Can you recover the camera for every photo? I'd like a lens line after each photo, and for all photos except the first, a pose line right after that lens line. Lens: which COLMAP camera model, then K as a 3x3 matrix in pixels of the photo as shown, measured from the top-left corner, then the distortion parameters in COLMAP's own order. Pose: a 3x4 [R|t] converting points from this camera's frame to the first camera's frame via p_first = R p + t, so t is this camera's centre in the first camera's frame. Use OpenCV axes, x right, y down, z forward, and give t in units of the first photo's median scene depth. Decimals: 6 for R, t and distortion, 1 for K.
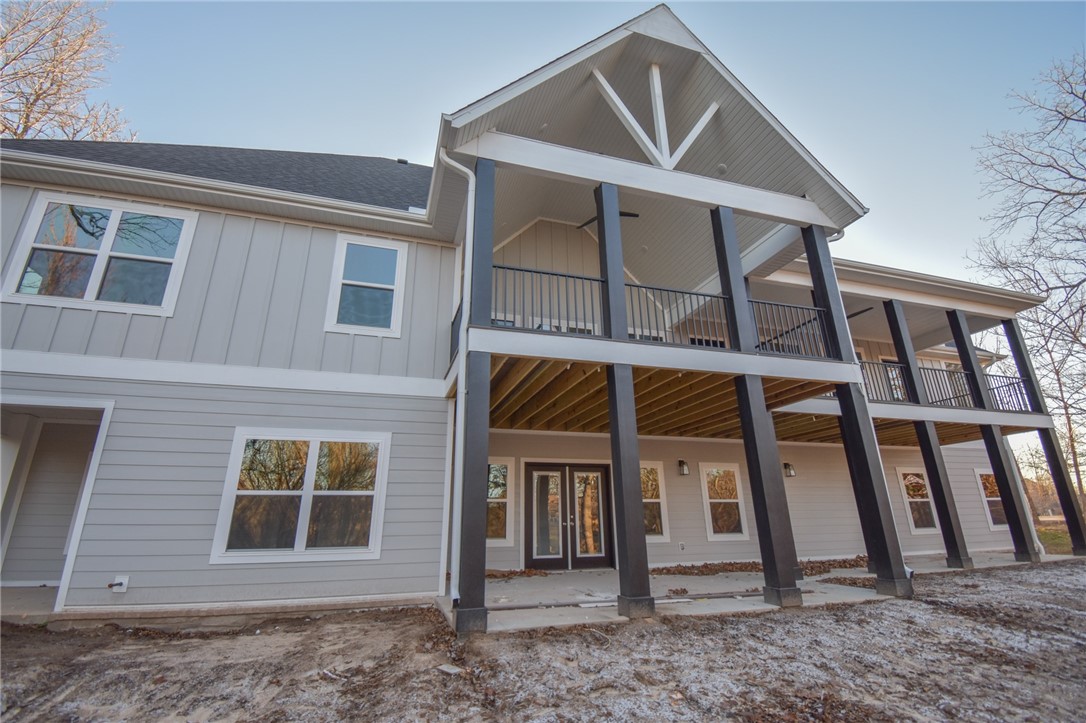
lens RADIAL K [[485.5, 0, 544.2], [0, 485.5, 350.4], [0, 0, 1]] dist [0.020144, -0.025669]
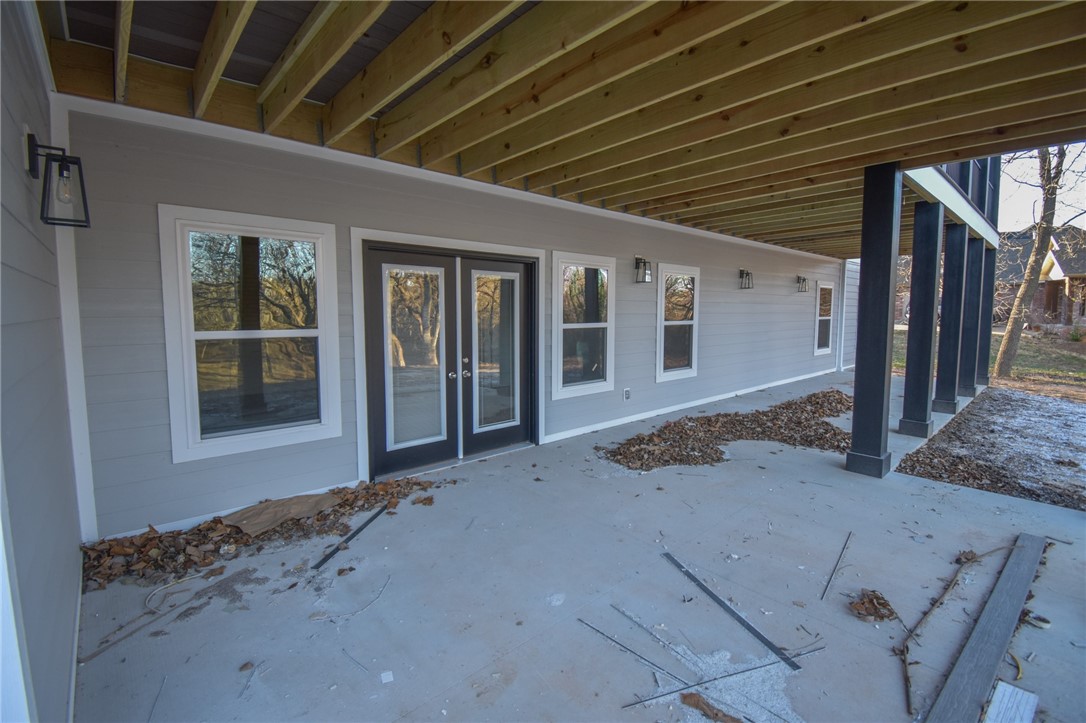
lens RADIAL K [[485.5, 0, 544.2], [0, 485.5, 350.4], [0, 0, 1]] dist [0.020144, -0.025669]
pose [[0.902711, -0.026026, 0.429460, -0.080062], [-0.149208, 0.917287, 0.369218, 0.143669], [-0.403547, -0.397376, 0.824161, 0.576083]]
